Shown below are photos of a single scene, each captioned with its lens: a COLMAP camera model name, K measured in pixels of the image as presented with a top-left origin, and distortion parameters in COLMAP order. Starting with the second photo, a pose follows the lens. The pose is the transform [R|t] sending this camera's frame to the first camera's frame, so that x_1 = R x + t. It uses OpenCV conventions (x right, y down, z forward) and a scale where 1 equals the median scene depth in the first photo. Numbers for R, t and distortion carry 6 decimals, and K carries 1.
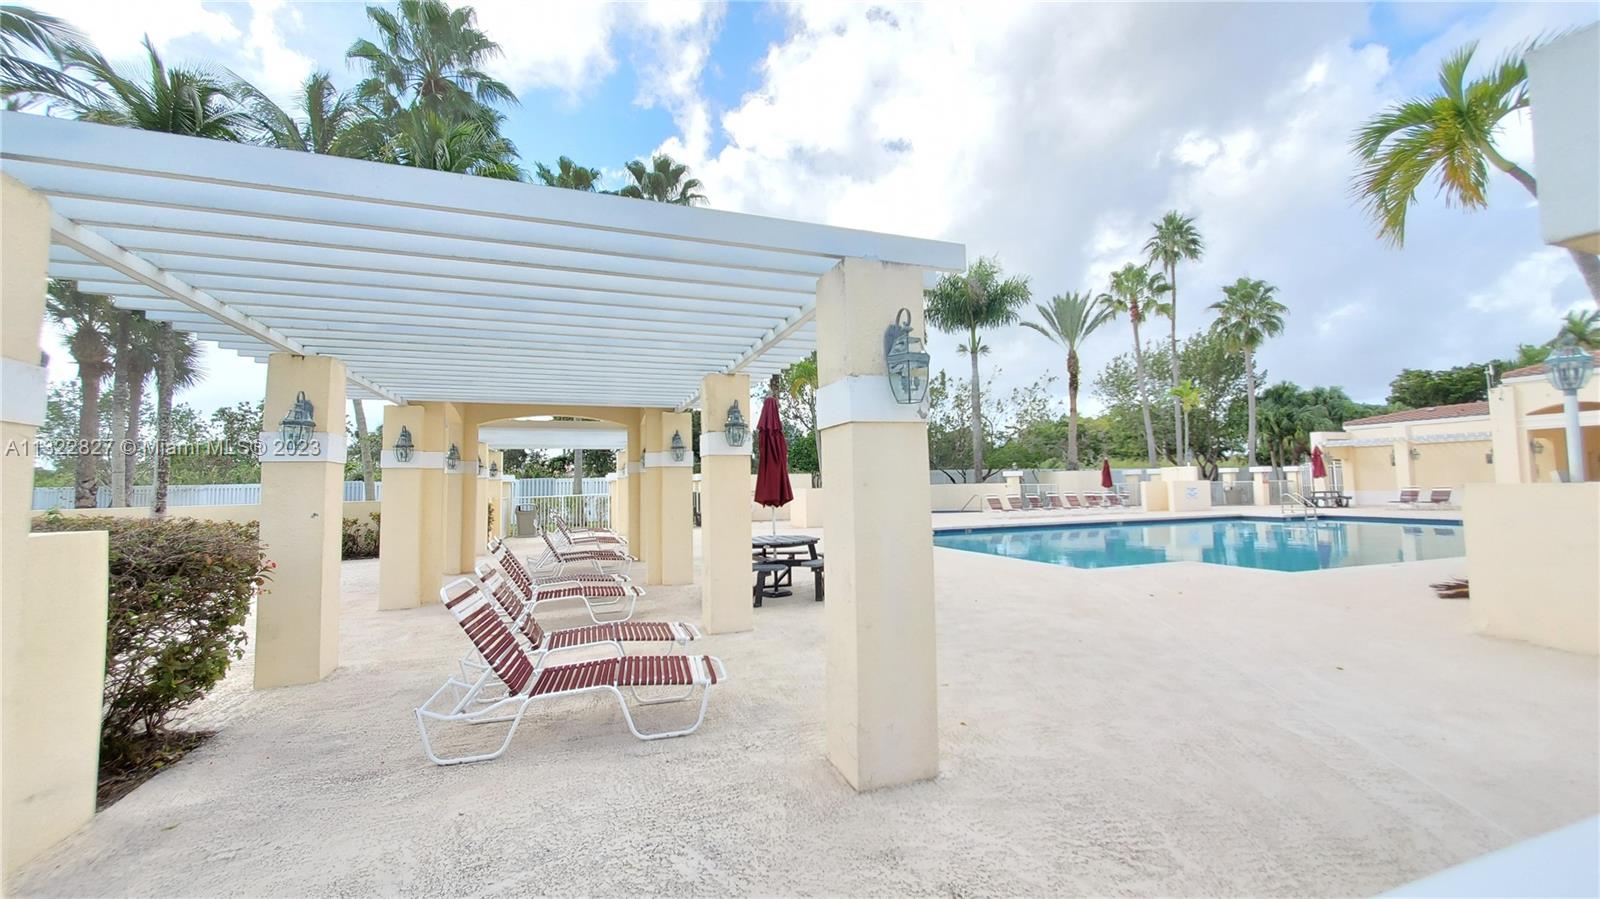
lens RADIAL K [[651.6, 0, 804.3], [0, 651.6, 445.9], [0, 0, 1]] dist [-0.010434, -0.000240]
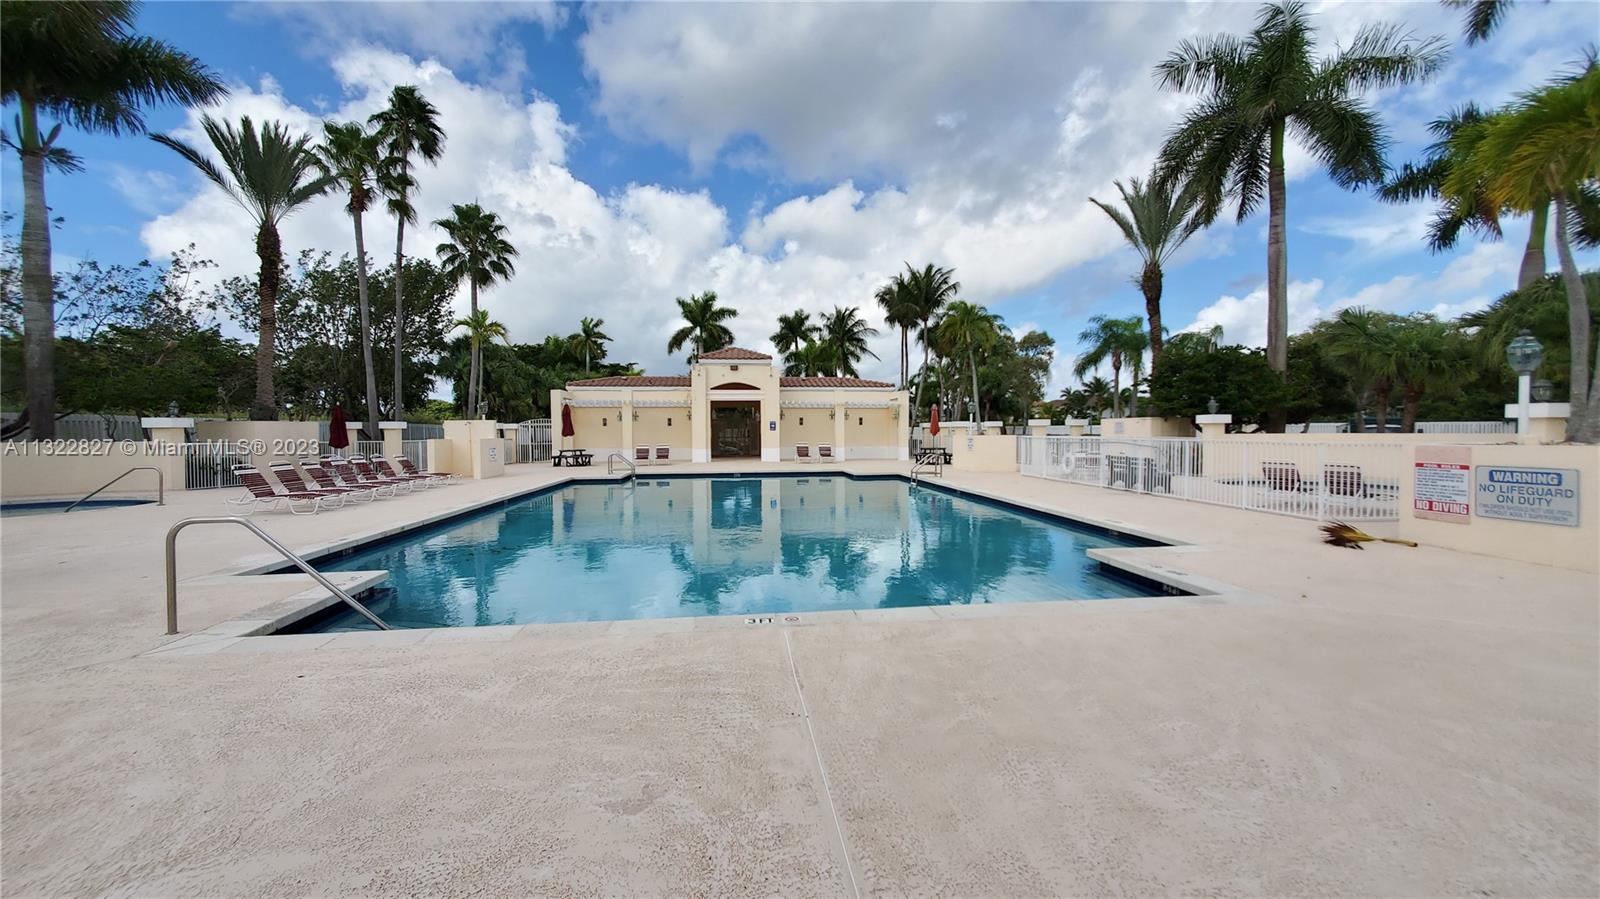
lens RADIAL K [[651.6, 0, 812.1], [0, 651.6, 440.0], [0, 0, 1]] dist [-0.010434, -0.000240]
pose [[0.173976, 0.003942, 0.984742, -0.089430], [-0.054369, 0.998505, 0.005609, 0.024463], [-0.983248, -0.054516, 0.173930, 0.388694]]
